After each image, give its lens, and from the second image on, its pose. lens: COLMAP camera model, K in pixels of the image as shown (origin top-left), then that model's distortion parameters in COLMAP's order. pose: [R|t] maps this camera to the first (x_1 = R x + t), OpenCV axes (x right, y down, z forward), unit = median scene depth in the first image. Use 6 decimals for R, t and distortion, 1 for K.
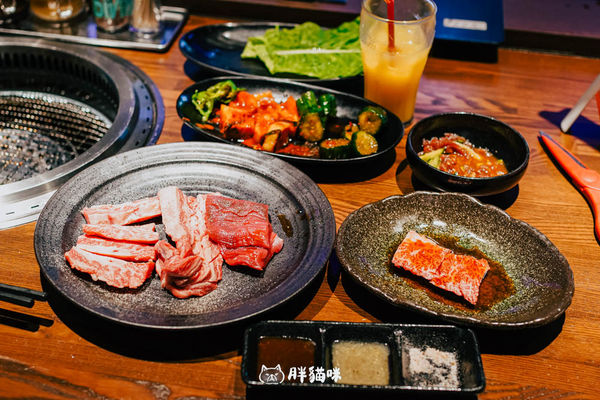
lens RADIAL K [[913.9, 0, 300.0], [0, 913.9, 200.0], [0, 0, 1]] dist [-0.002076, 0.021315]
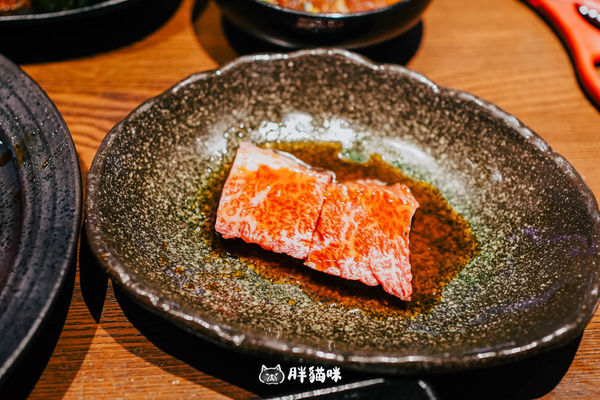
lens RADIAL K [[913.9, 0, 300.0], [0, 913.9, 200.0], [0, 0, 1]] dist [-0.002076, 0.021315]
pose [[0.966120, -0.181050, 0.183939, 0.059250], [0.139271, 0.965723, 0.219049, -0.041007], [-0.217293, -0.186010, 0.958219, 0.548769]]
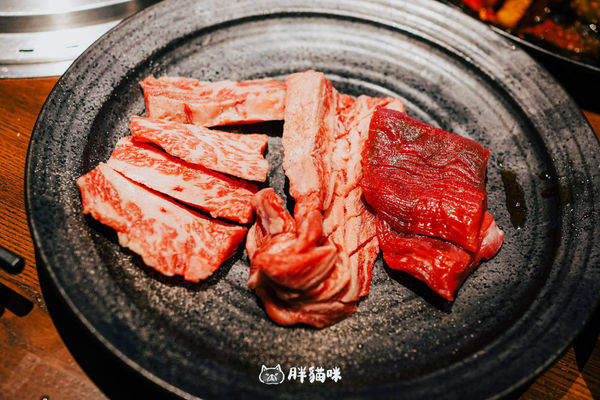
lens RADIAL K [[913.9, 0, 300.0], [0, 913.9, 200.0], [0, 0, 1]] dist [-0.002076, 0.021315]
pose [[0.962760, 0.239345, -0.125723, -0.068868], [-0.202280, 0.946245, 0.252396, -0.079222], [0.179375, -0.217565, 0.959422, 0.509147]]
